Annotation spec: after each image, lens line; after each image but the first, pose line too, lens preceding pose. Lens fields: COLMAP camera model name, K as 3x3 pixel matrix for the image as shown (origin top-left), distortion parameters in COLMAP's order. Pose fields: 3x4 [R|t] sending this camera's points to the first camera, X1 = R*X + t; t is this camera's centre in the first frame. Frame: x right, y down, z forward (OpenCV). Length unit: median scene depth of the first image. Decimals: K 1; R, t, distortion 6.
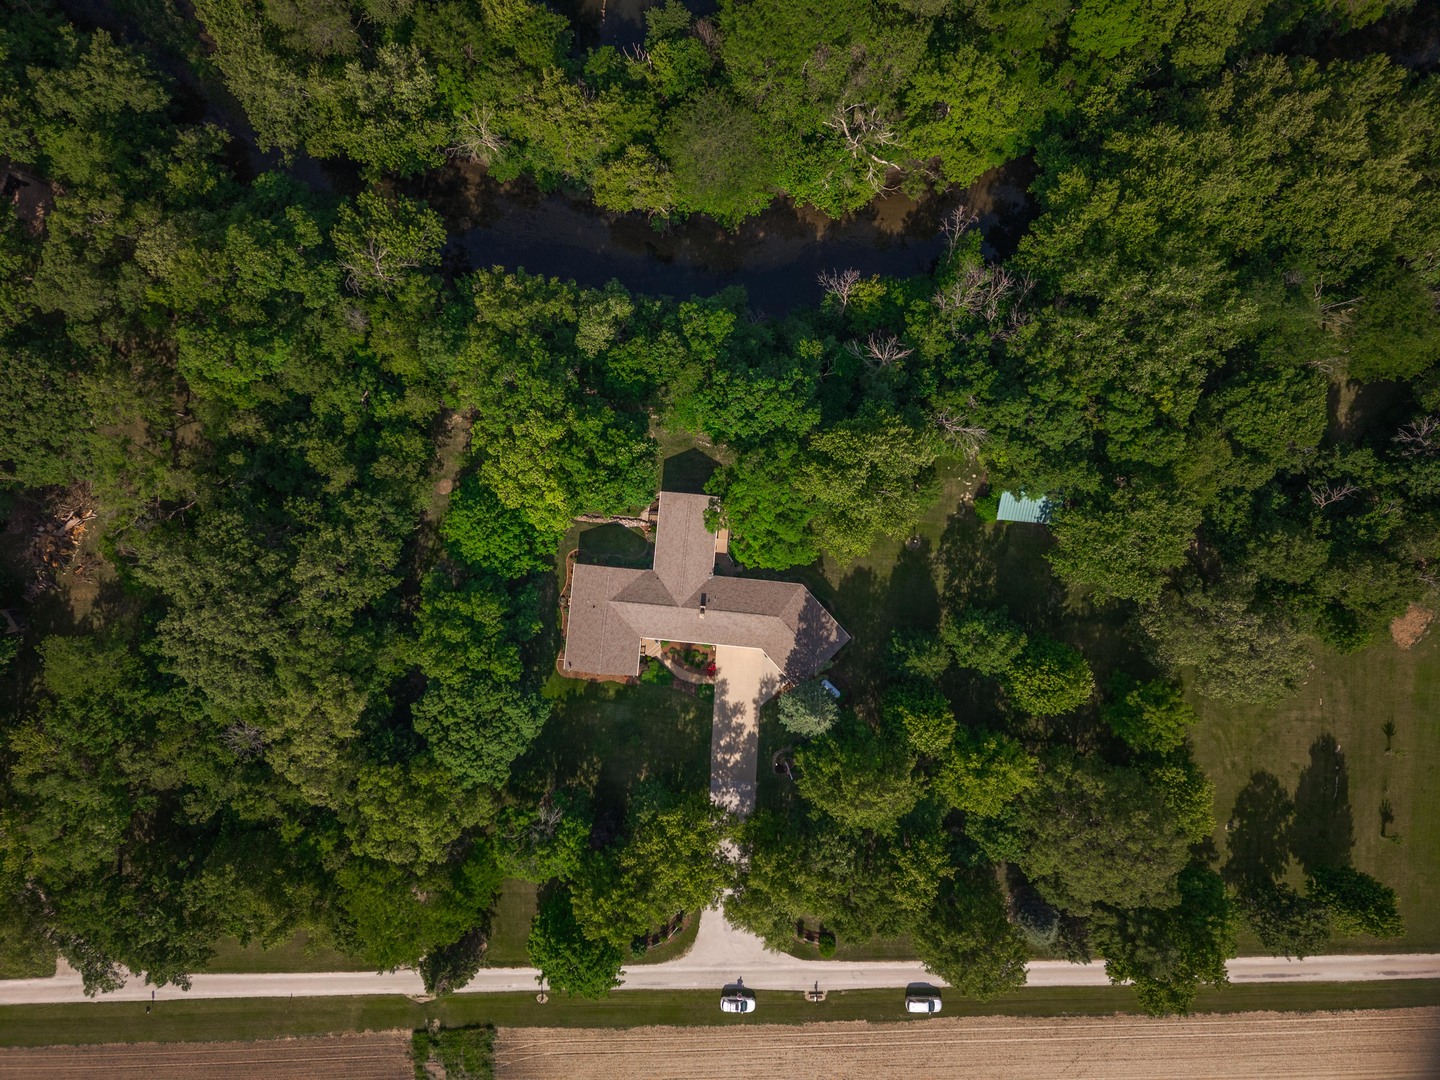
lens RADIAL K [[1001.0, 0, 720.0], [0, 1001.0, 540.0], [0, 0, 1]] dist [0.047043, -0.034673]
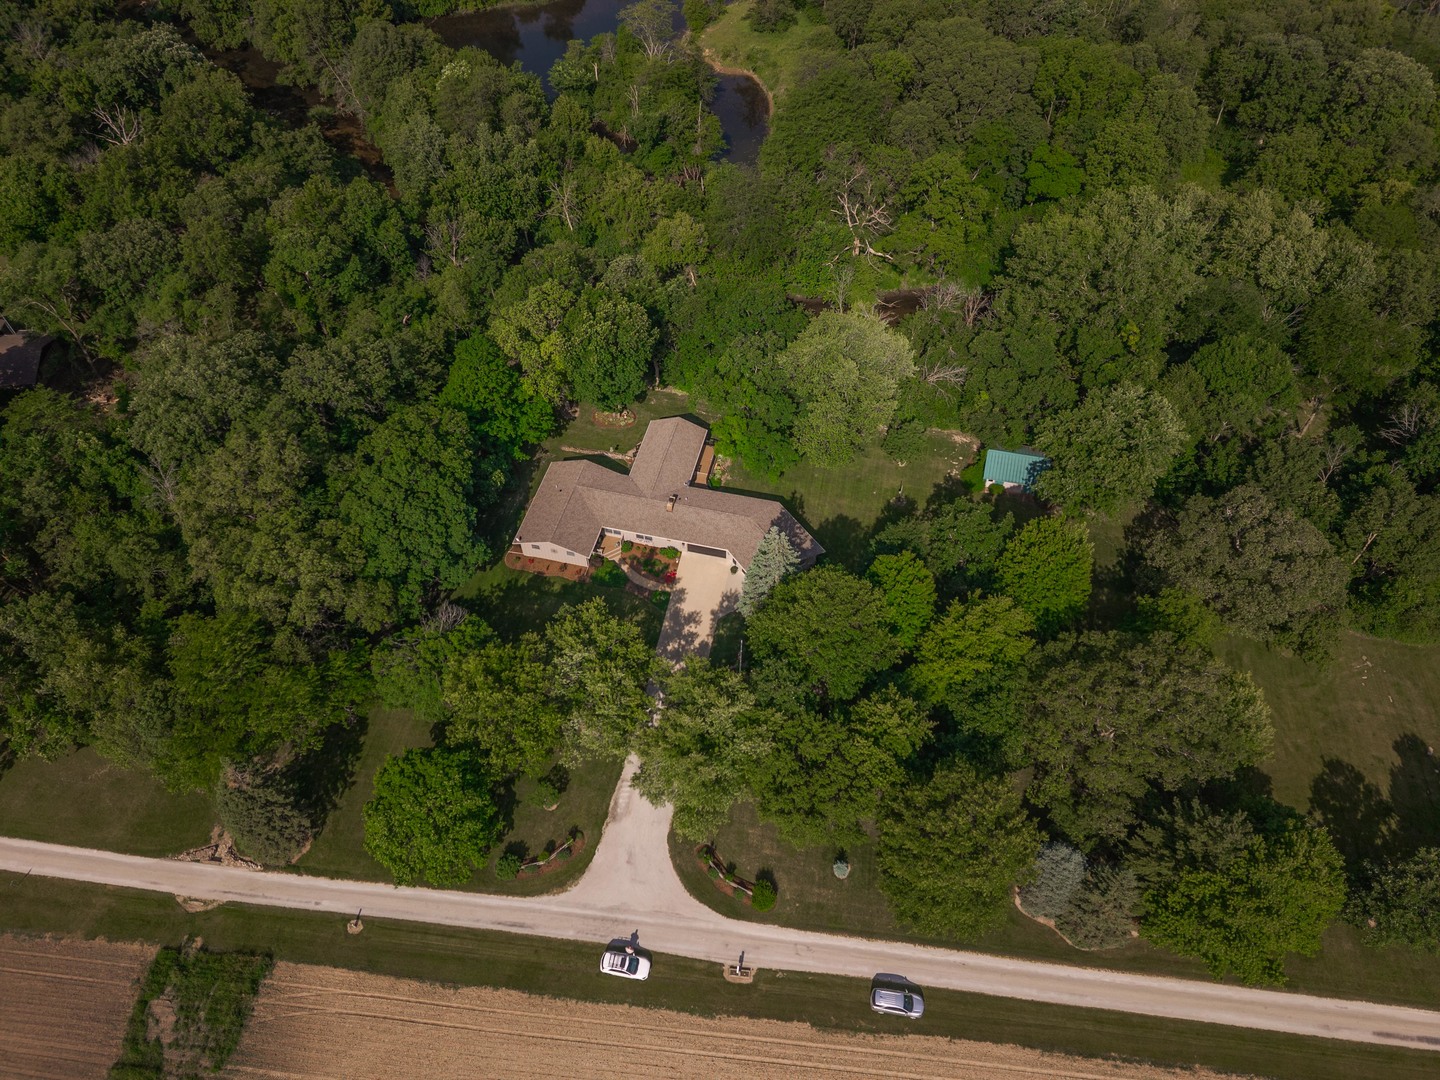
lens RADIAL K [[1001.0, 0, 720.0], [0, 1001.0, 540.0], [0, 0, 1]] dist [0.047043, -0.034673]
pose [[0.990206, 0.103921, -0.093237, 0.115492], [-0.139594, 0.748732, -0.648007, 0.678357], [0.002468, 0.654676, 0.755906, 0.289913]]
